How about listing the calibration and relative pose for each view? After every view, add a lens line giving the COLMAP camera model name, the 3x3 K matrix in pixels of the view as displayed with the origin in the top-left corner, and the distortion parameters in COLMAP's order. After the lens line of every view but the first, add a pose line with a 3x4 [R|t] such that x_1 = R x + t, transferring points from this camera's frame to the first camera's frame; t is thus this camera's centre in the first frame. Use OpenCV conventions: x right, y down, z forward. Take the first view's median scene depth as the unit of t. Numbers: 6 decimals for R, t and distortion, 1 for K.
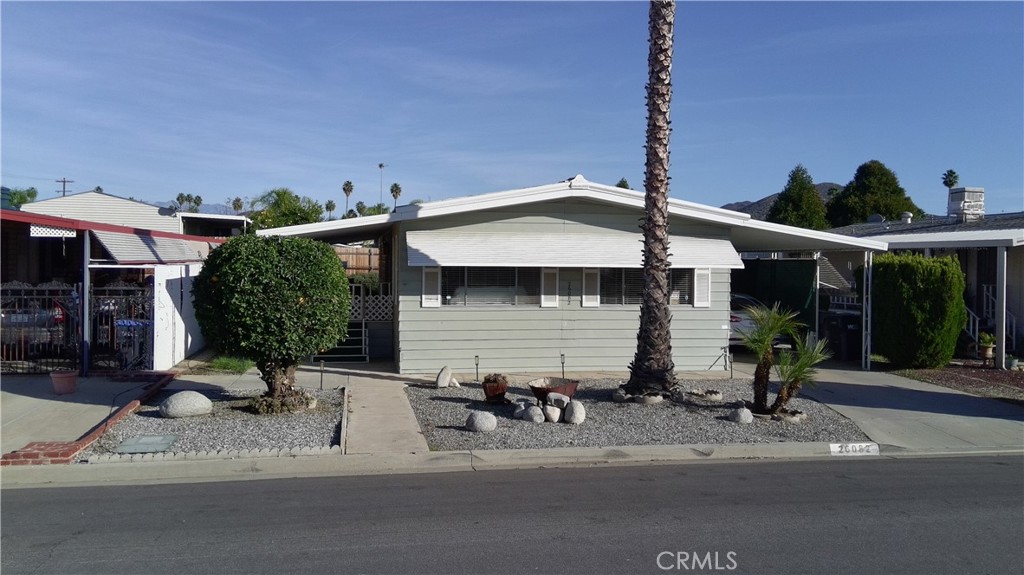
lens RADIAL K [[854.2, 0, 514.0], [0, 854.2, 276.3], [0, 0, 1]] dist [0.143089, -0.235378]
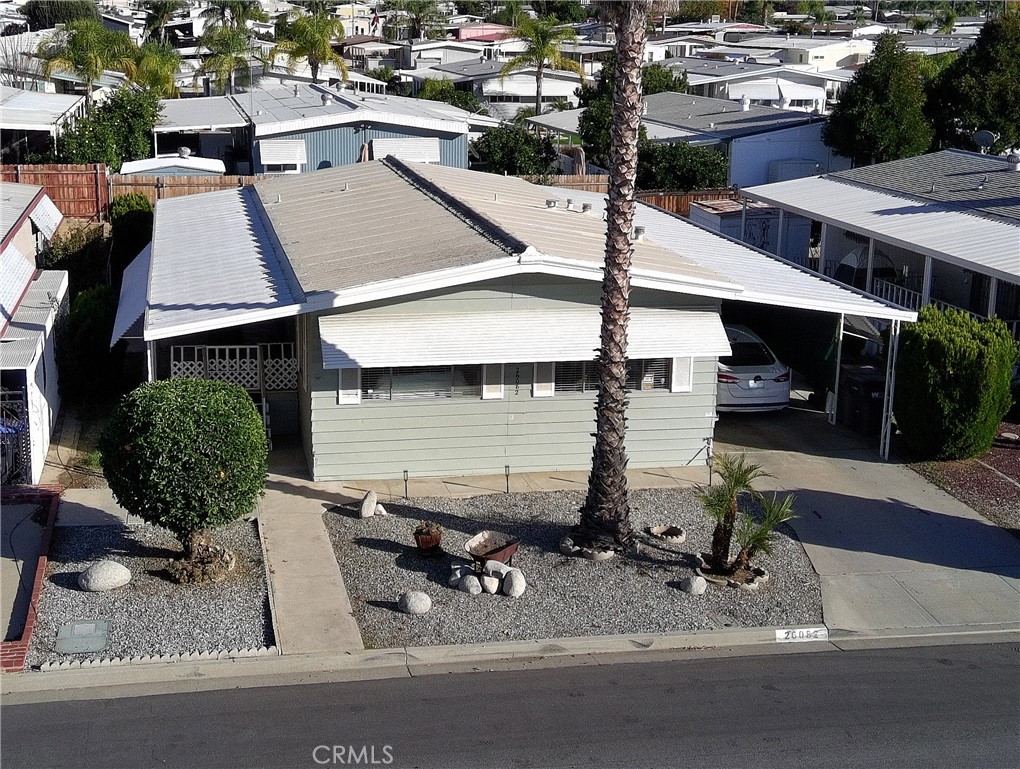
lens RADIAL K [[1462.4, 0, 412.2], [0, 1462.4, 367.1], [0, 0, 1]] dist [0.101172, -0.050297]
pose [[0.999663, 0.002271, -0.025879, 0.000690], [0.003547, 0.974911, 0.222565, -0.386243], [0.025735, -0.222582, 0.974574, -0.457838]]
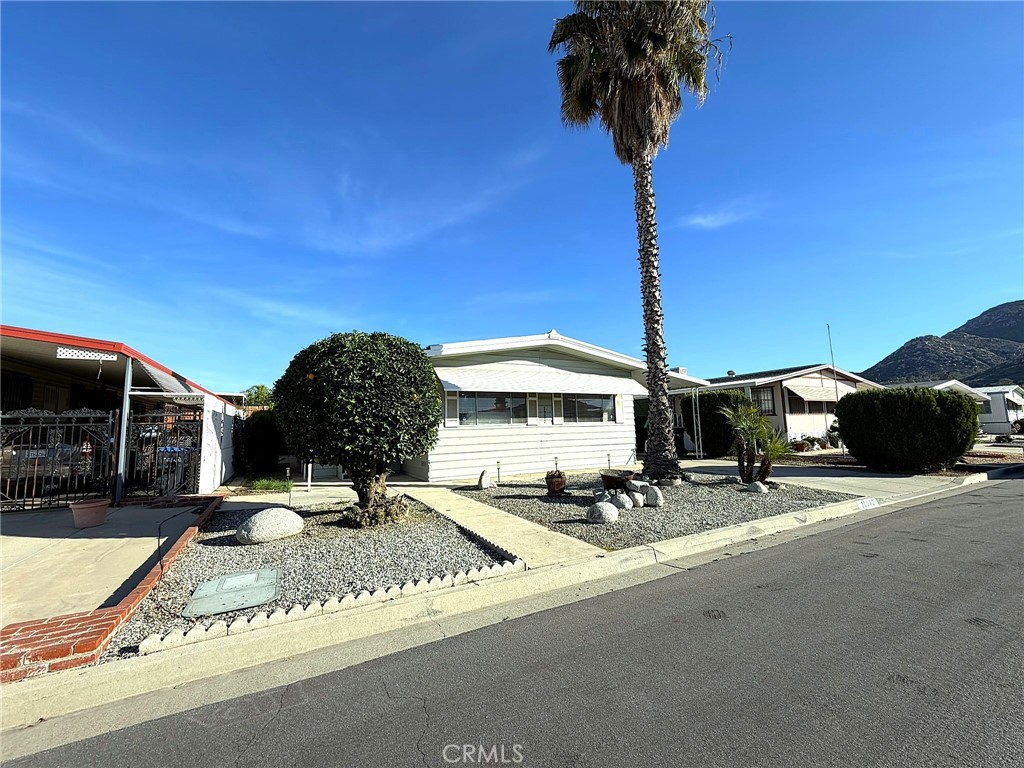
lens RADIAL K [[409.5, 0, 509.7], [0, 409.5, 384.2], [0, 0, 1]] dist [0.001684, -0.000088]
pose [[0.950182, -0.002616, 0.311686, -0.251947], [0.043592, 0.991252, -0.124572, 0.064542], [-0.308633, 0.131953, 0.941984, 0.482235]]
